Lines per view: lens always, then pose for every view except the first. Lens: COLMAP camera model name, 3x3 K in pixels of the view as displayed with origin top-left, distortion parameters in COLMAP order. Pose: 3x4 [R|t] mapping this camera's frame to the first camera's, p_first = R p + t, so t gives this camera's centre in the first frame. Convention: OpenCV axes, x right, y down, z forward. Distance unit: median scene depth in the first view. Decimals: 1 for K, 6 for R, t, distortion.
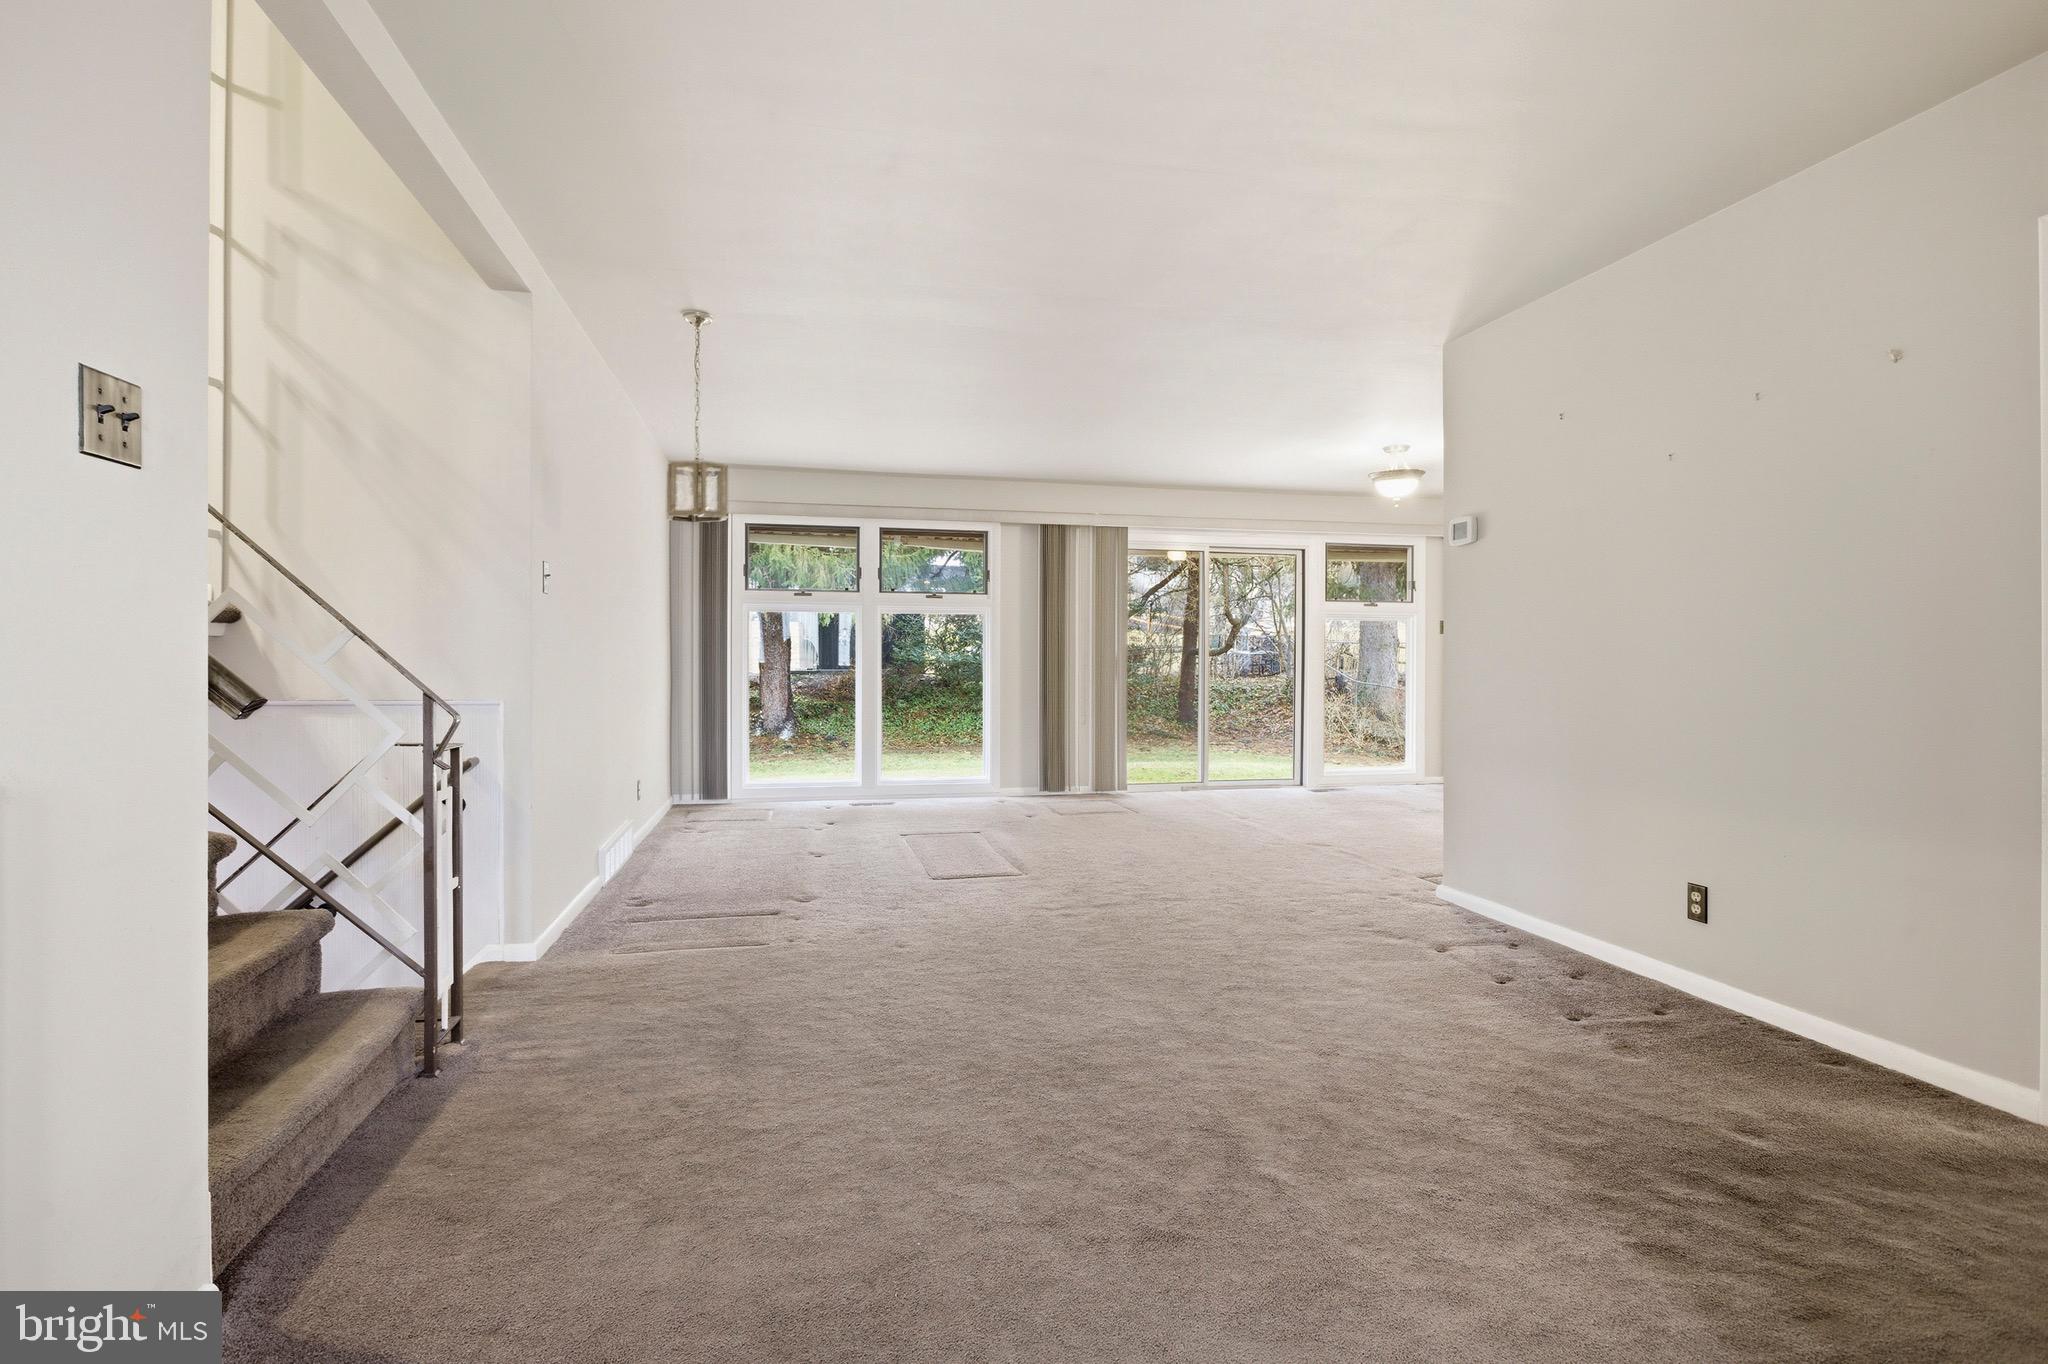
lens RADIAL K [[984.7, 0, 1013.5], [0, 984.7, 678.6], [0, 0, 1]] dist [-0.010527, 0.002264]
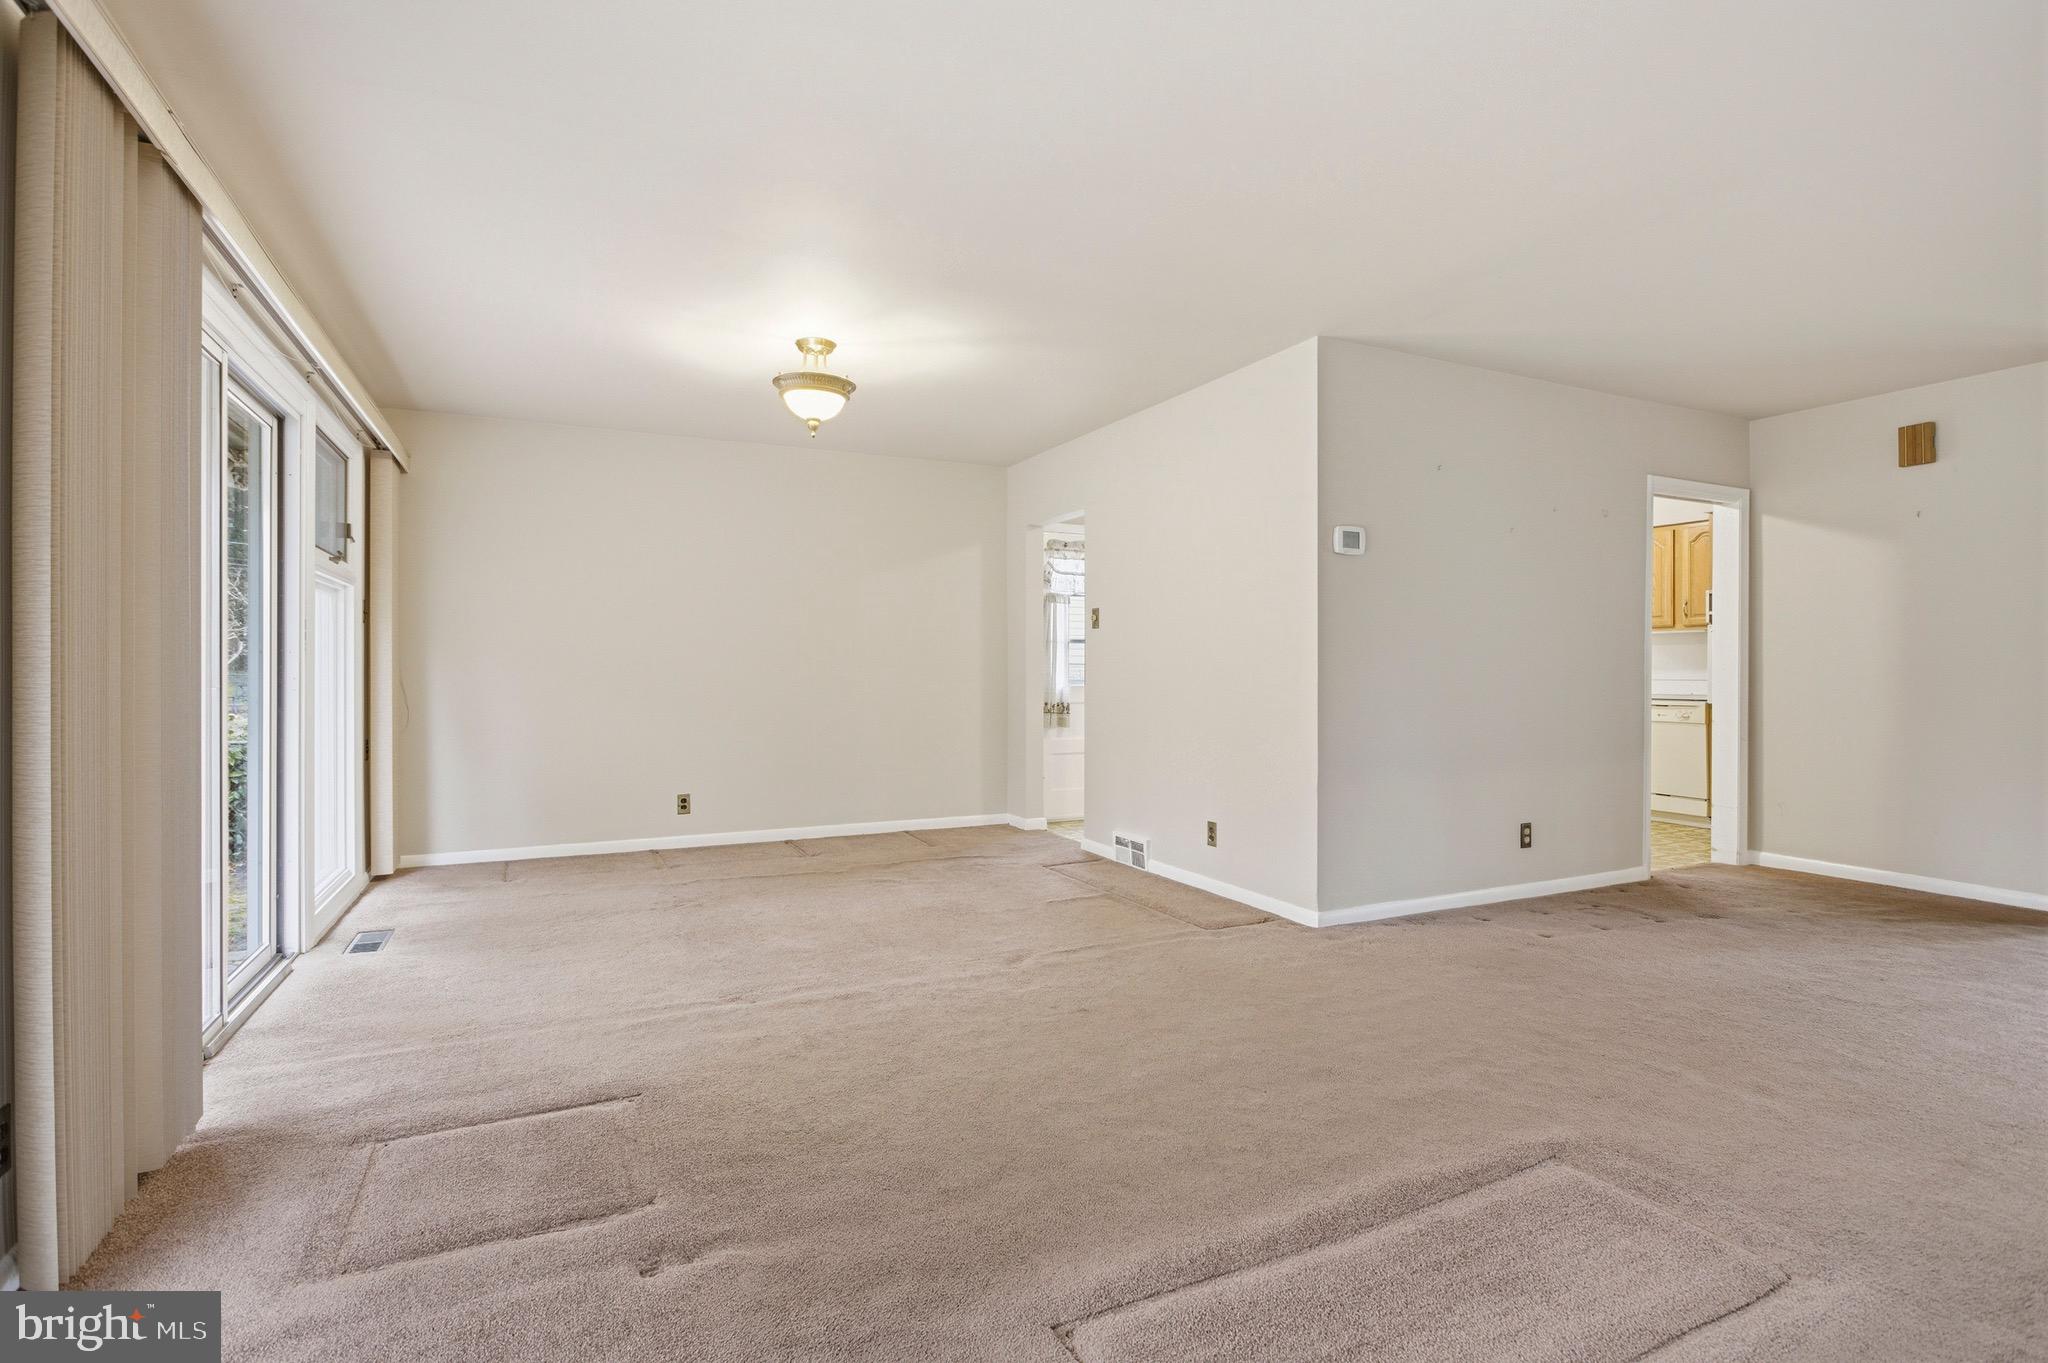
lens RADIAL K [[984.7, 0, 1023.0], [0, 984.7, 655.3], [0, 0, 1]] dist [-0.010527, 0.002264]
pose [[-0.234804, 0.013715, 0.971946, -0.419069], [0.015623, 0.999825, -0.010334, -0.028498], [-0.971917, 0.012759, -0.234977, 1.546290]]
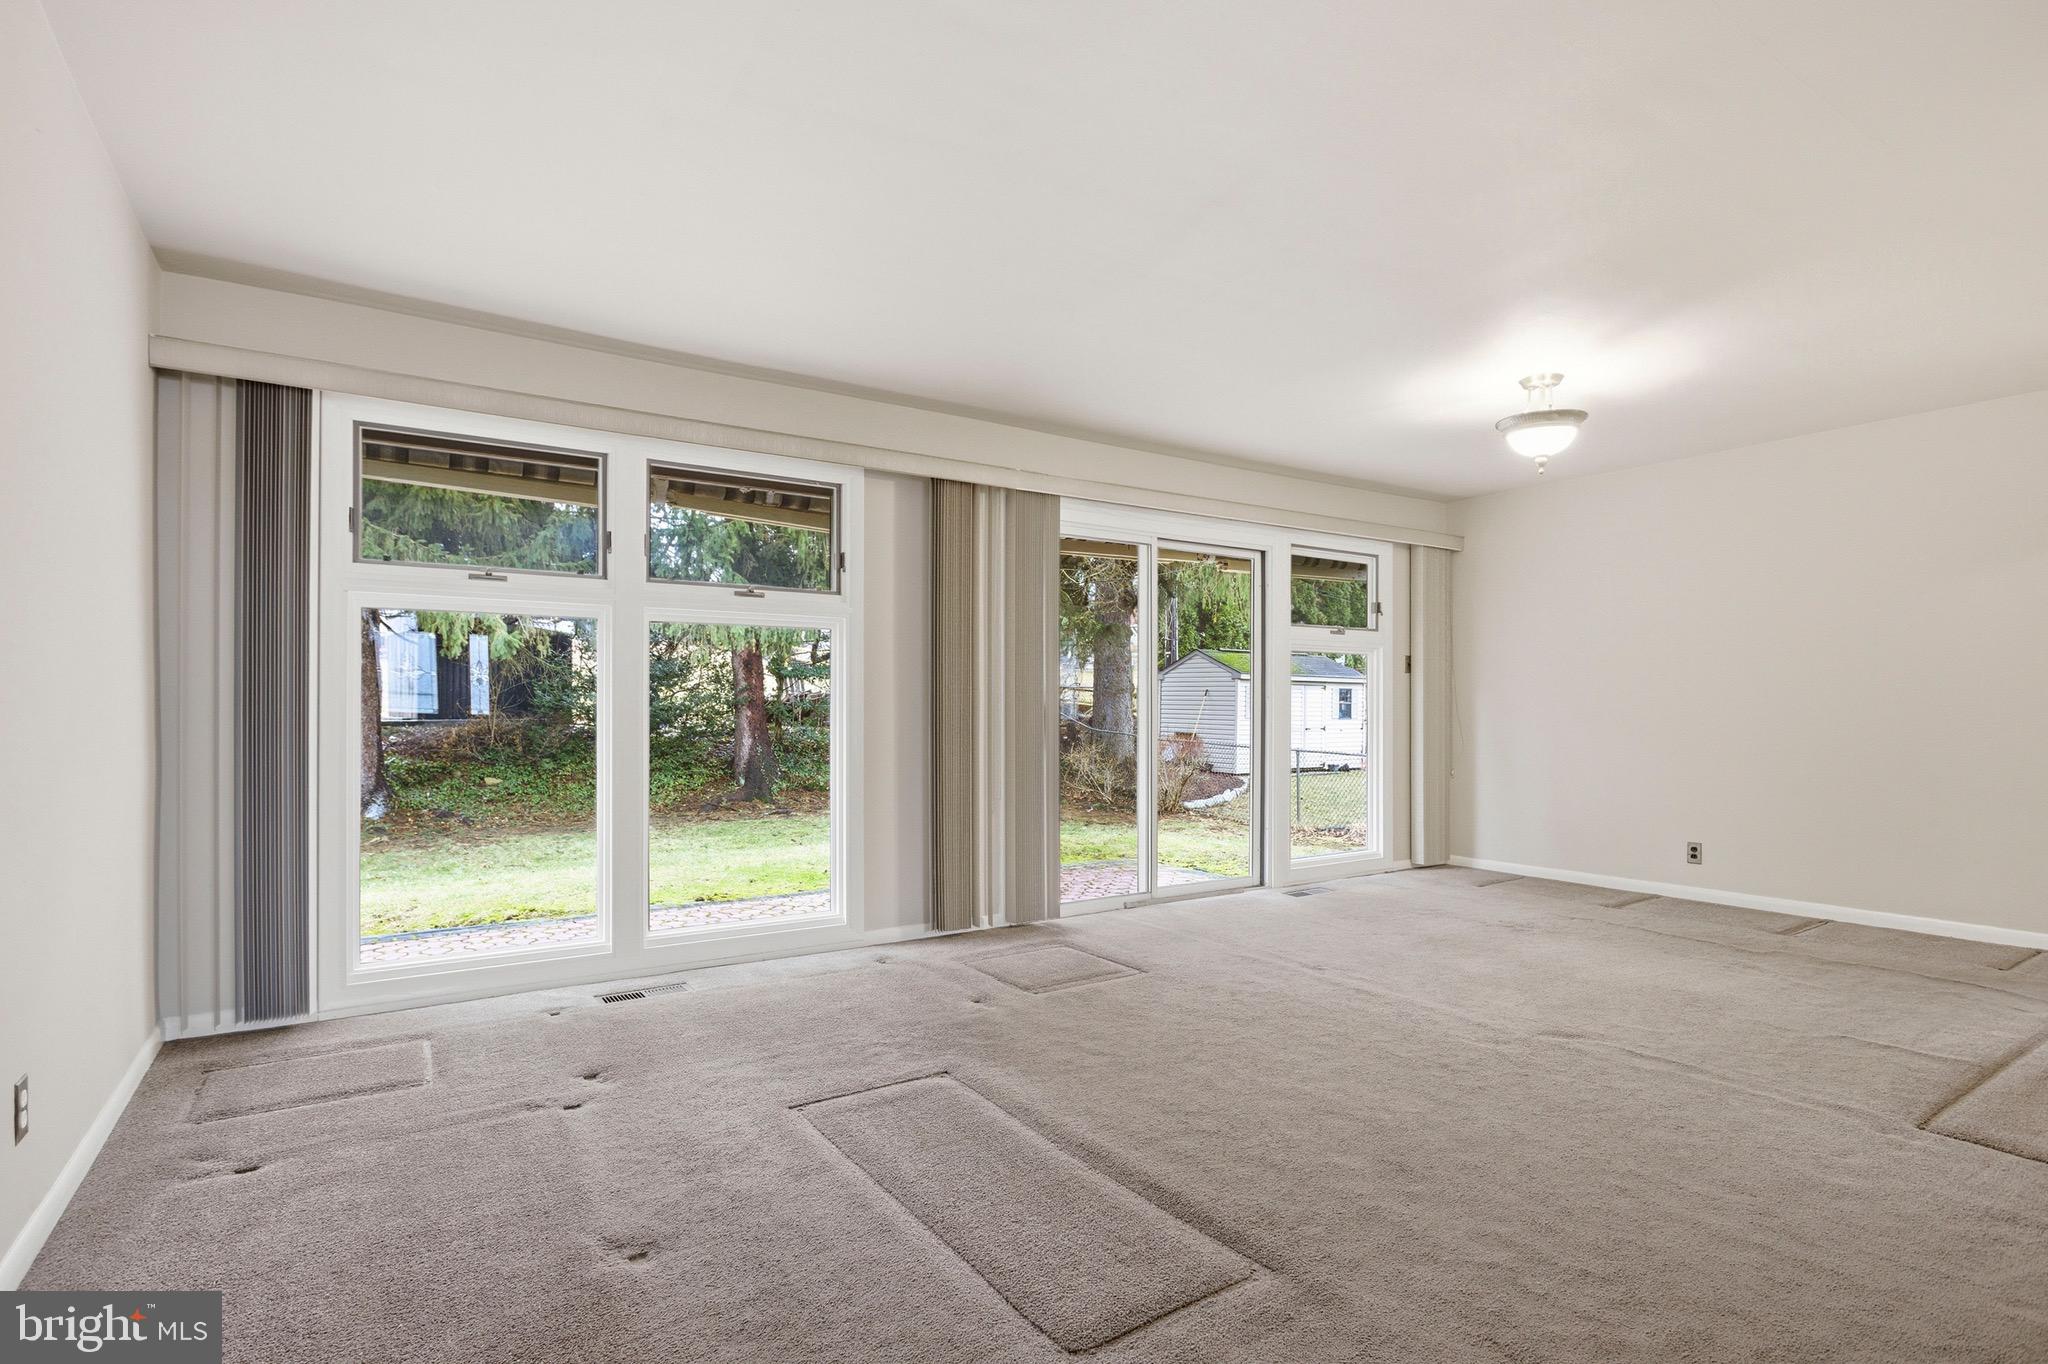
lens RADIAL K [[1000.4, 0, 1011.6], [0, 1000.4, 712.0], [0, 0, 1]] dist [-0.013137, 0.003787]
pose [[0.936052, -0.002545, 0.351852, -0.254013], [0.006945, 0.999913, -0.011242, -0.017173], [-0.351792, 0.012966, 0.935988, 0.776797]]
